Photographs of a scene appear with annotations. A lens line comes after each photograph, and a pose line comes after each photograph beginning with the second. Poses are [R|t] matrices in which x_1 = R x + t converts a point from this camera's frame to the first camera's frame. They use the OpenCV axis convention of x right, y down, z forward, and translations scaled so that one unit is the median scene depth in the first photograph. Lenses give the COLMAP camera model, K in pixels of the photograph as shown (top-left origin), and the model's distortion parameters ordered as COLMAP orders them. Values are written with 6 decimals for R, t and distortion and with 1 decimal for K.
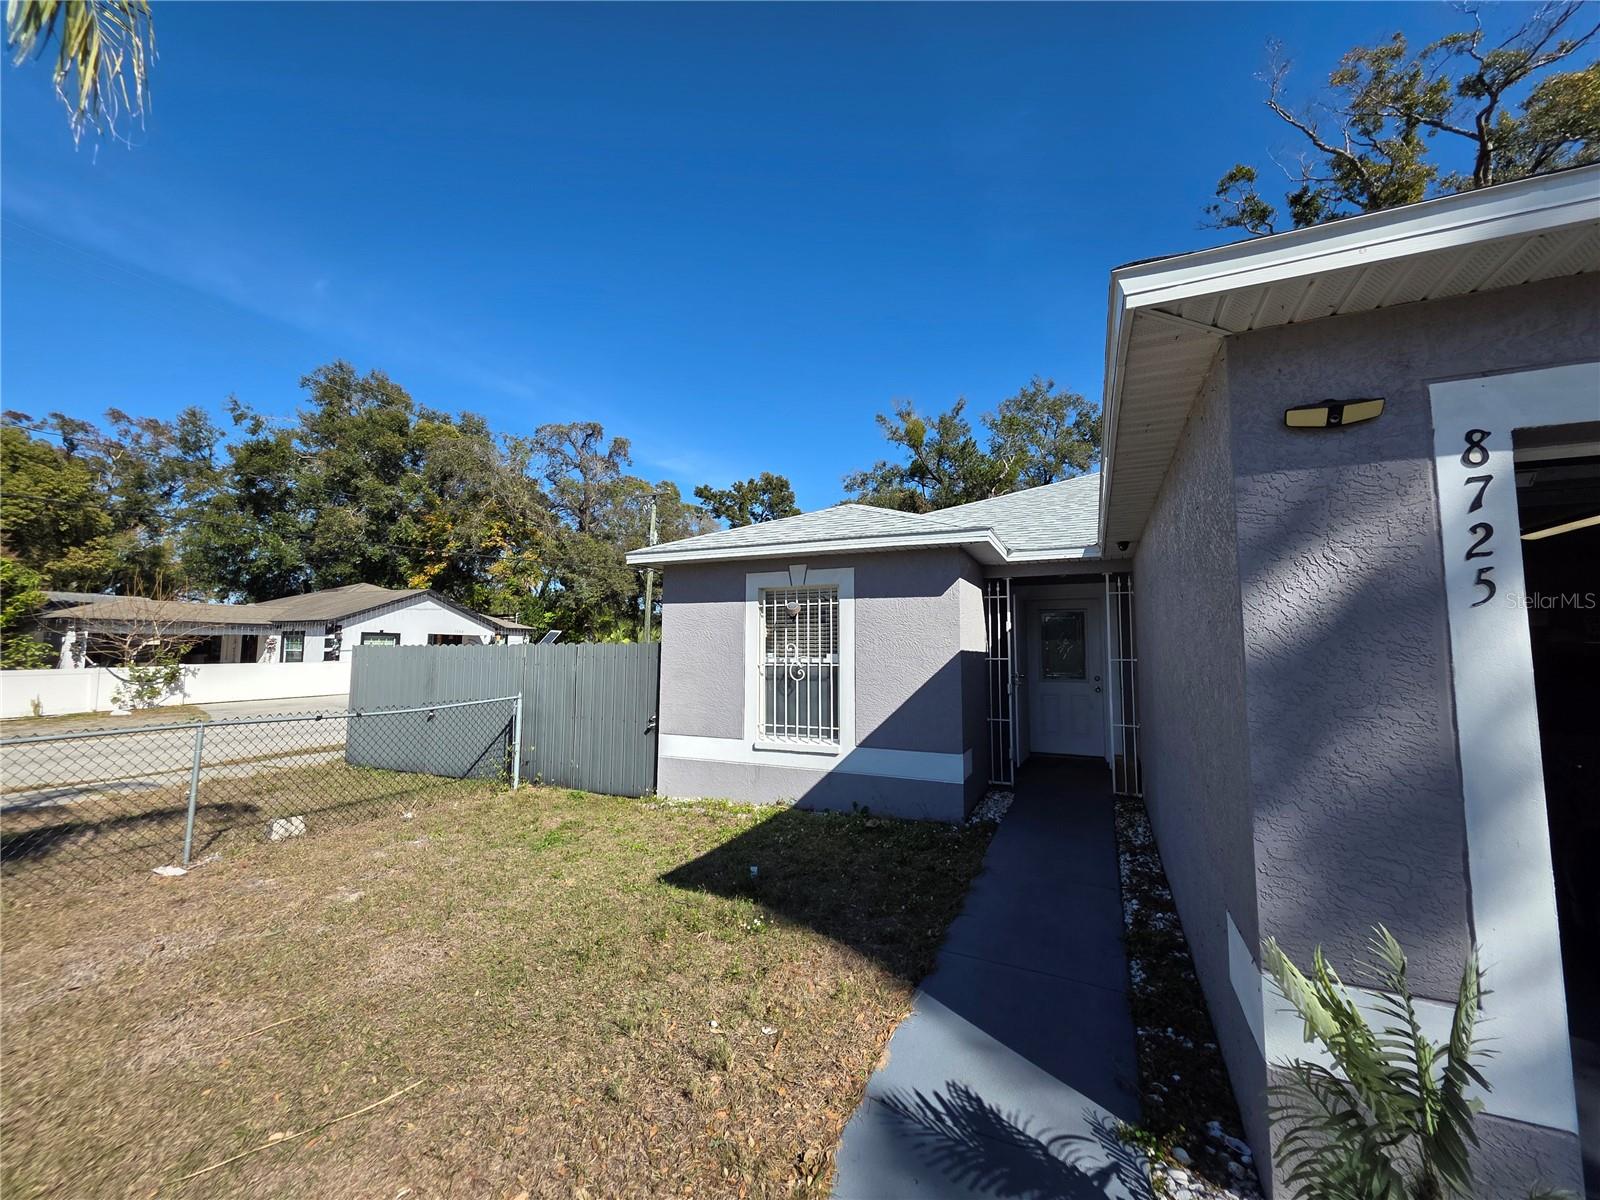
lens RADIAL K [[637.2, 0, 791.8], [0, 637.2, 595.8], [0, 0, 1]] dist [0.004631, -0.001096]
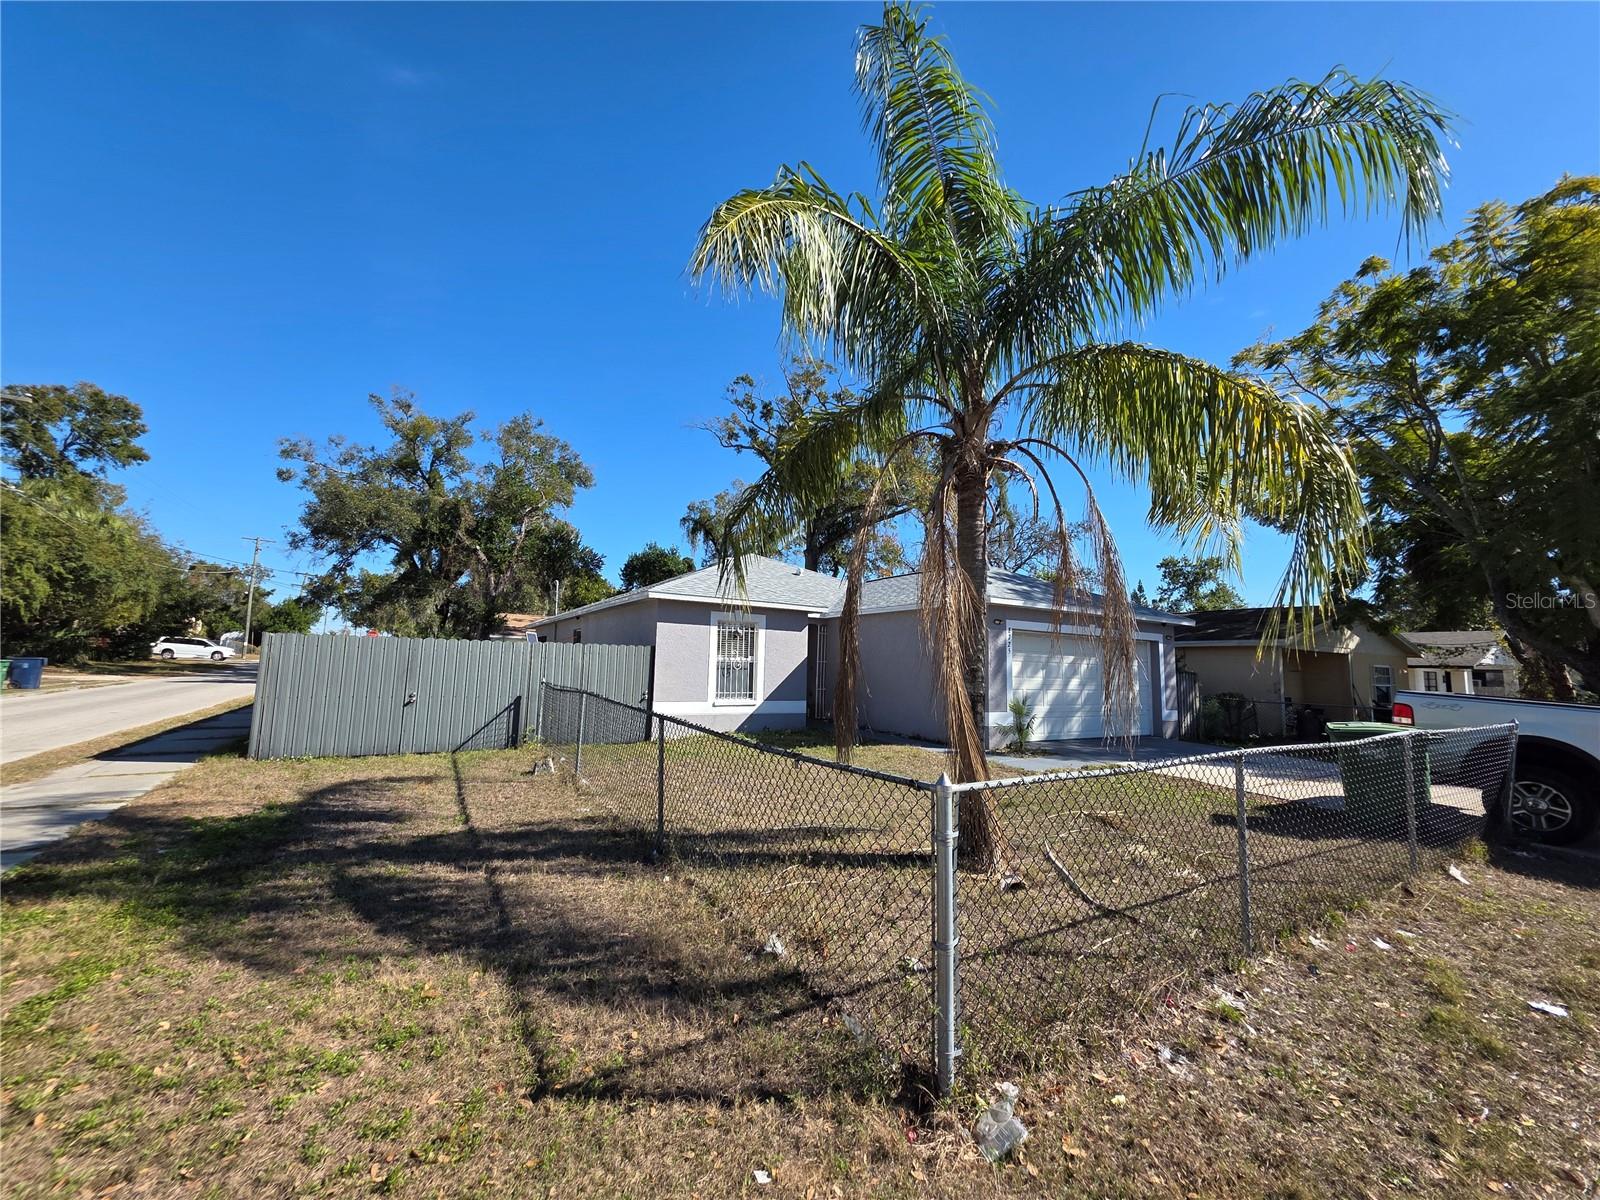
lens RADIAL K [[637.2, 0, 797.4], [0, 637.2, 594.9], [0, 0, 1]] dist [0.004631, -0.001096]
pose [[0.550963, 0.103421, 0.828097, -1.279059], [-0.096073, 0.993554, -0.060163, 0.005410], [-0.828981, -0.046410, 0.557348, -0.196403]]
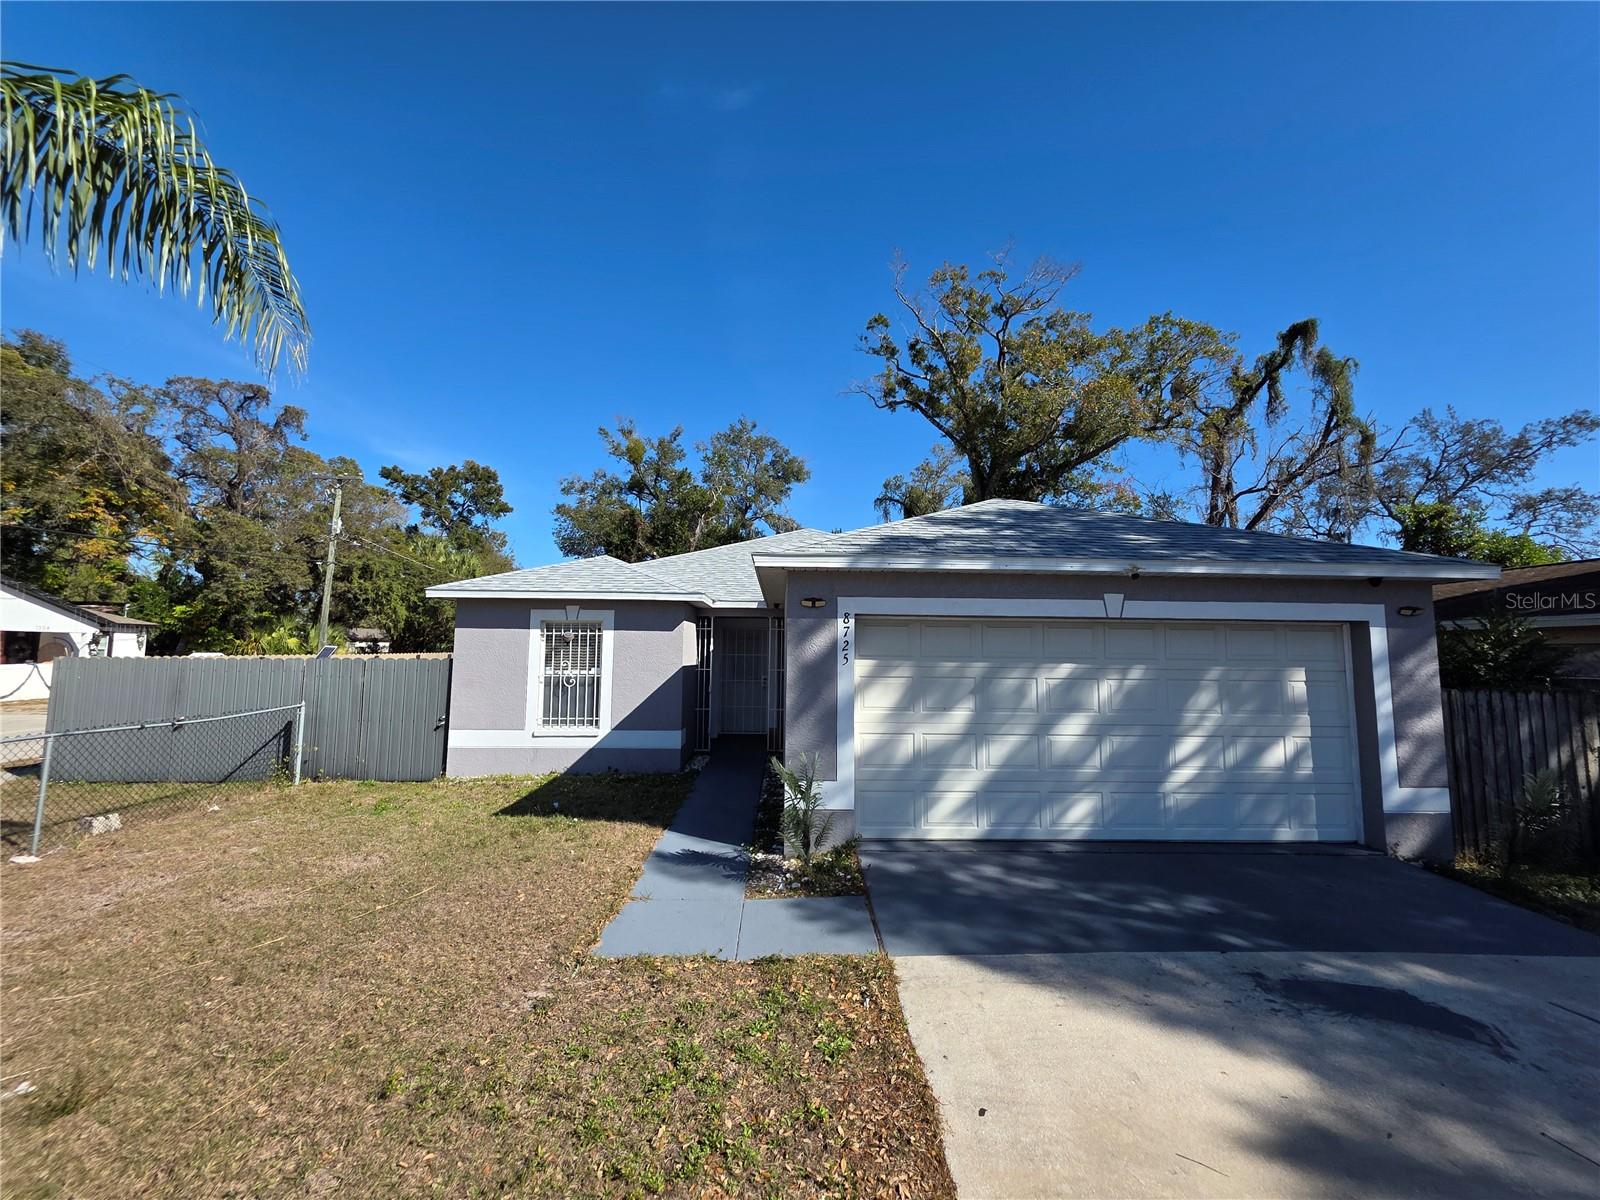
lens RADIAL K [[637.2, 0, 794.1], [0, 637.2, 598.1], [0, 0, 1]] dist [0.004631, -0.001096]
pose [[0.896489, 0.041538, 0.441116, -0.149130], [-0.044362, 0.999008, -0.003915, -0.068528], [-0.440841, -0.016059, 0.897442, -0.421560]]
